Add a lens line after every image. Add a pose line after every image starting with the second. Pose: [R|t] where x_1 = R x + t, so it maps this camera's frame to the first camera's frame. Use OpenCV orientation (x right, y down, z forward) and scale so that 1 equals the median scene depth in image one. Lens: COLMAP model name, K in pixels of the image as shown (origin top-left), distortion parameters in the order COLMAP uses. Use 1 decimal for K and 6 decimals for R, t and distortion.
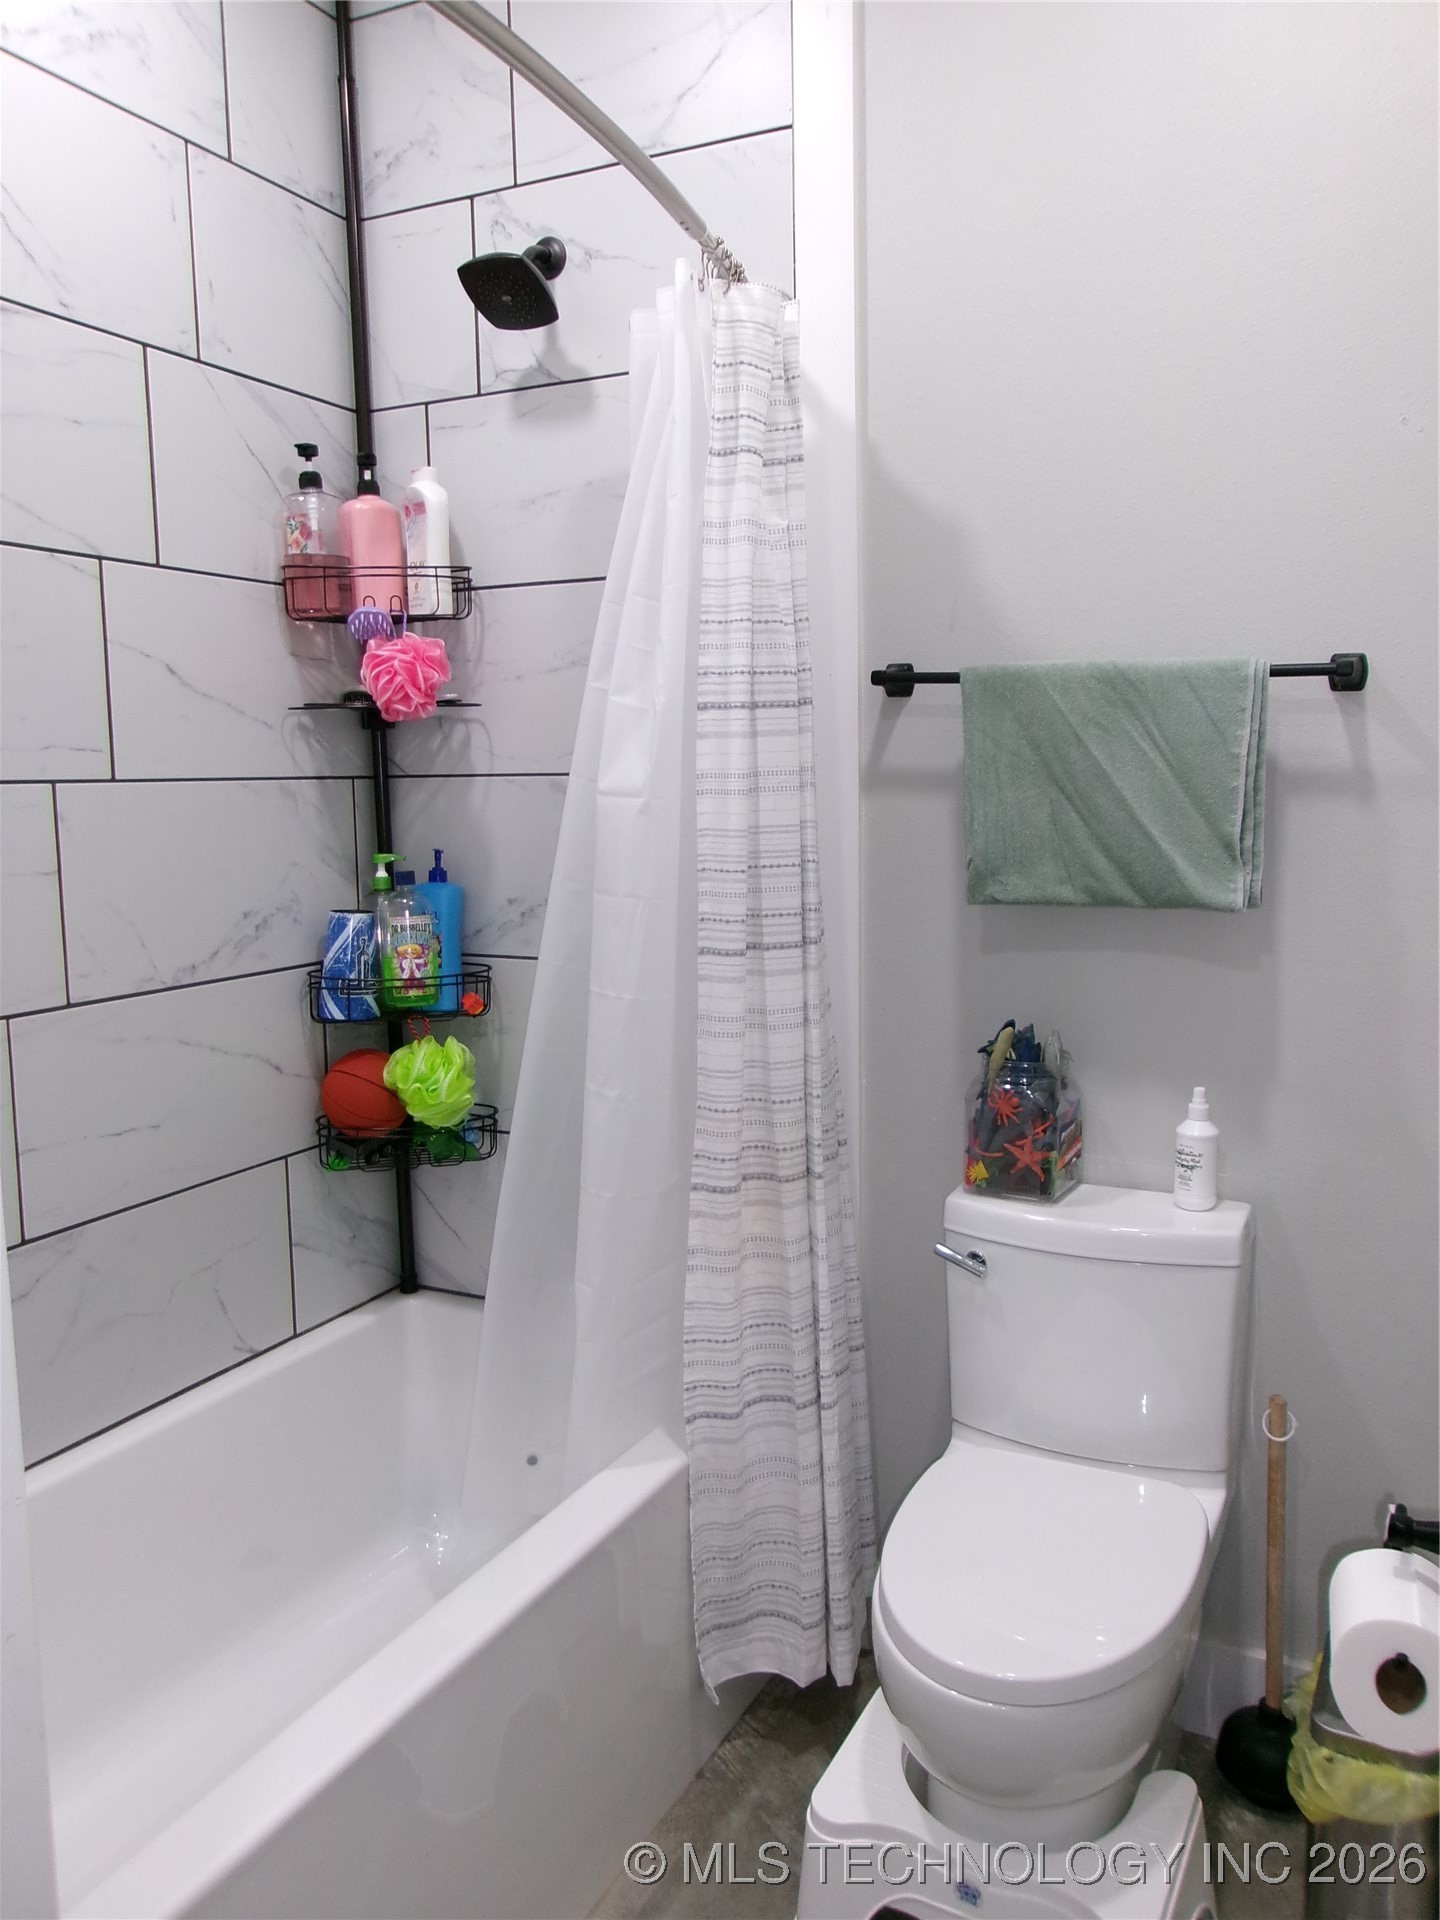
lens RADIAL K [[1527.8, 0, 714.9], [0, 1527.8, 964.3], [0, 0, 1]] dist [0.002733, 0.042451]
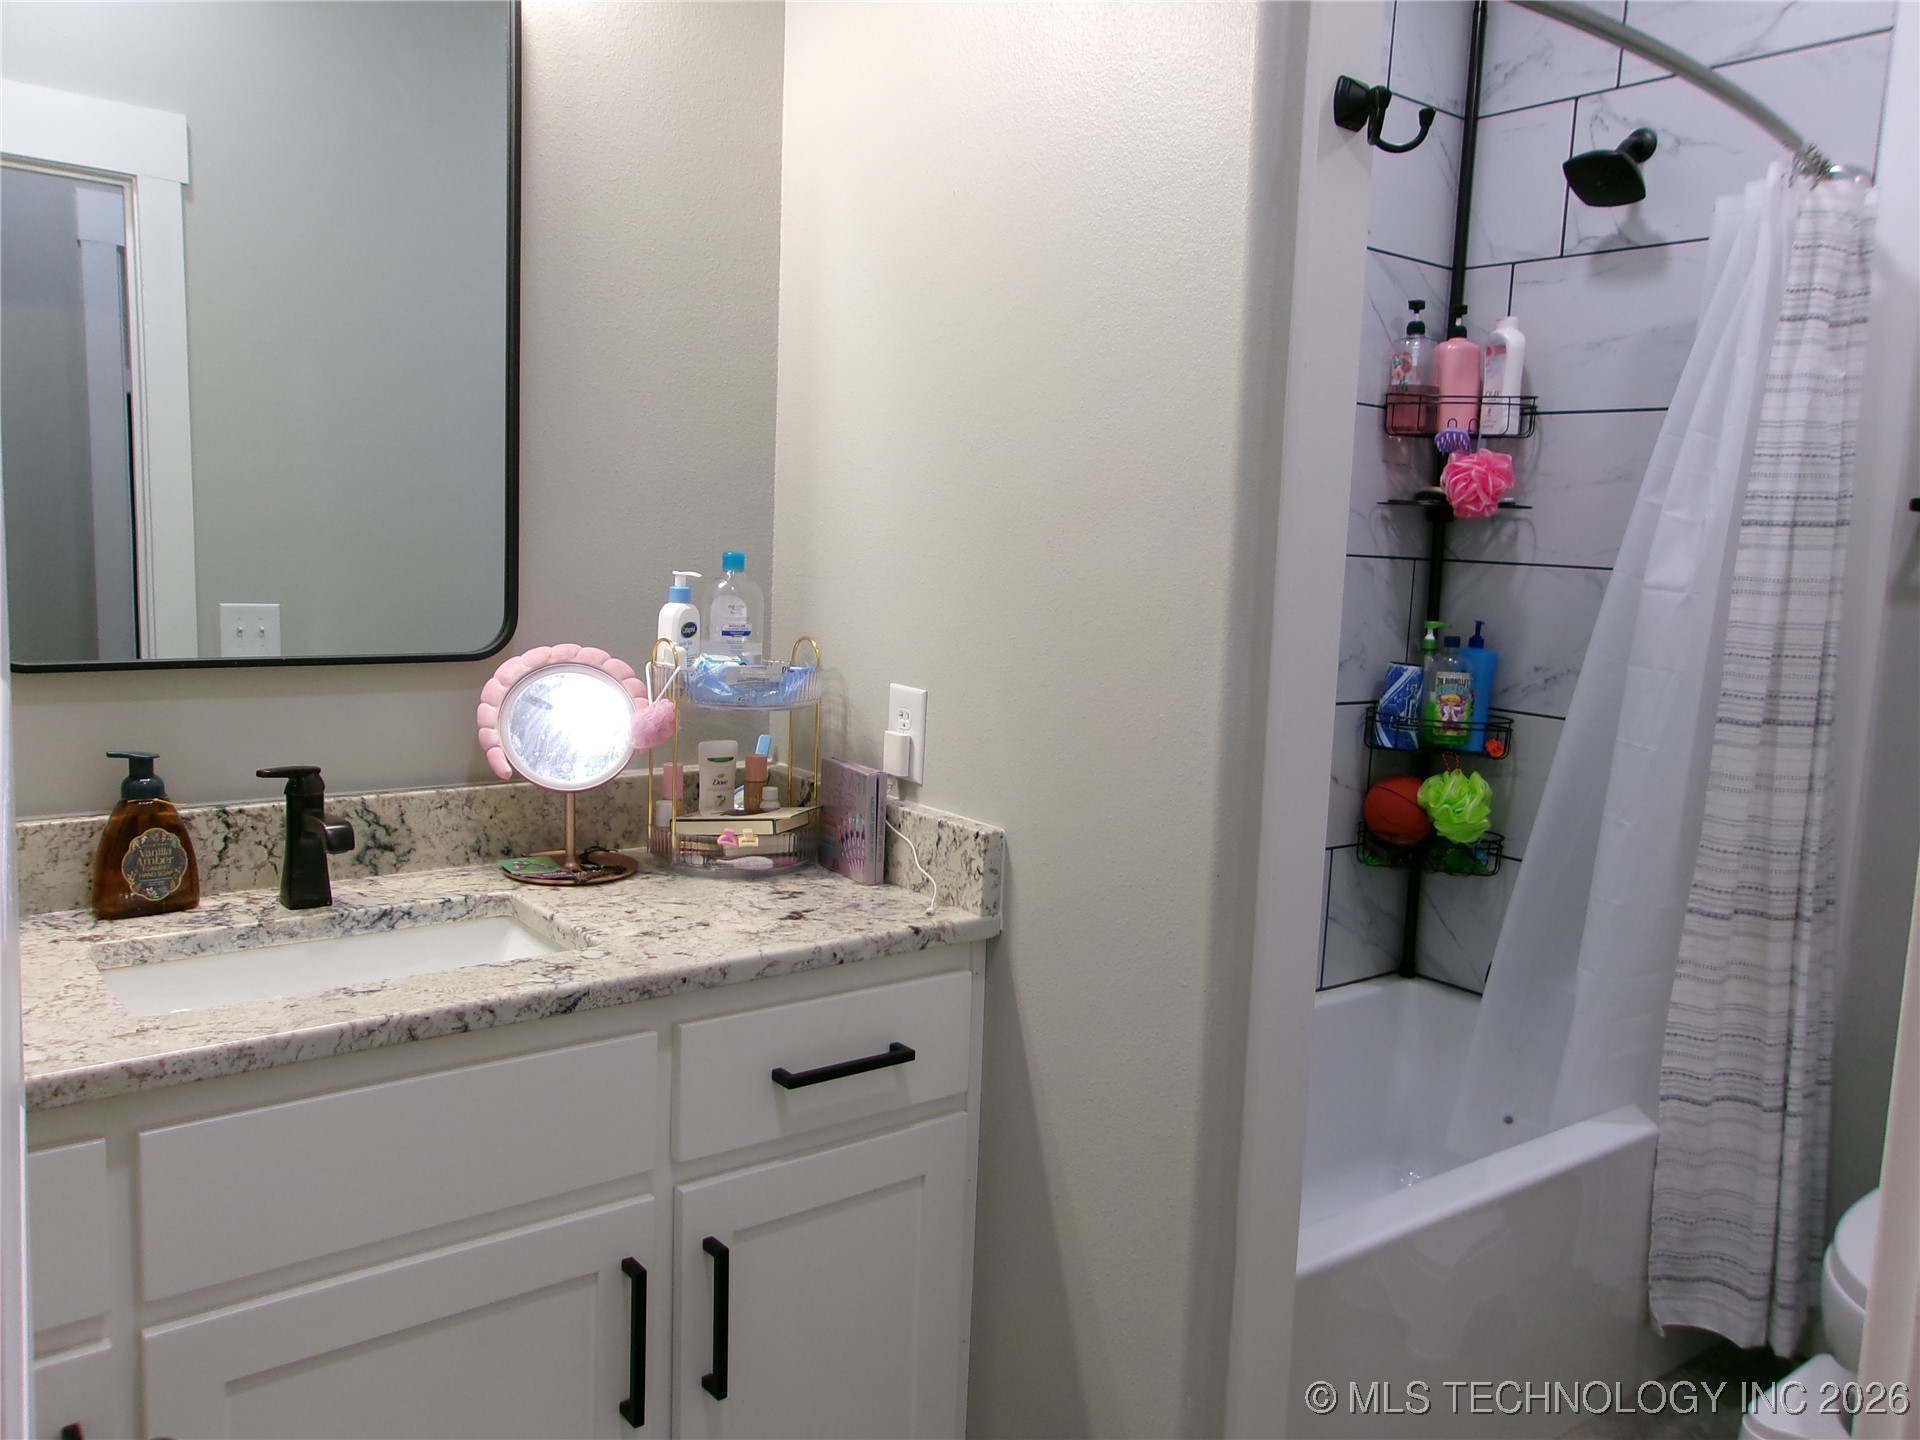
lens RADIAL K [[1527.8, 0, 959.6], [0, 1527.8, 710.4], [0, 0, 1]] dist [0.002733, 0.042451]
pose [[0.904535, 0.108669, -0.412319, -0.051988], [-0.116267, 0.993195, 0.006698, 0.044009], [0.410241, 0.041880, 0.911015, -0.356307]]
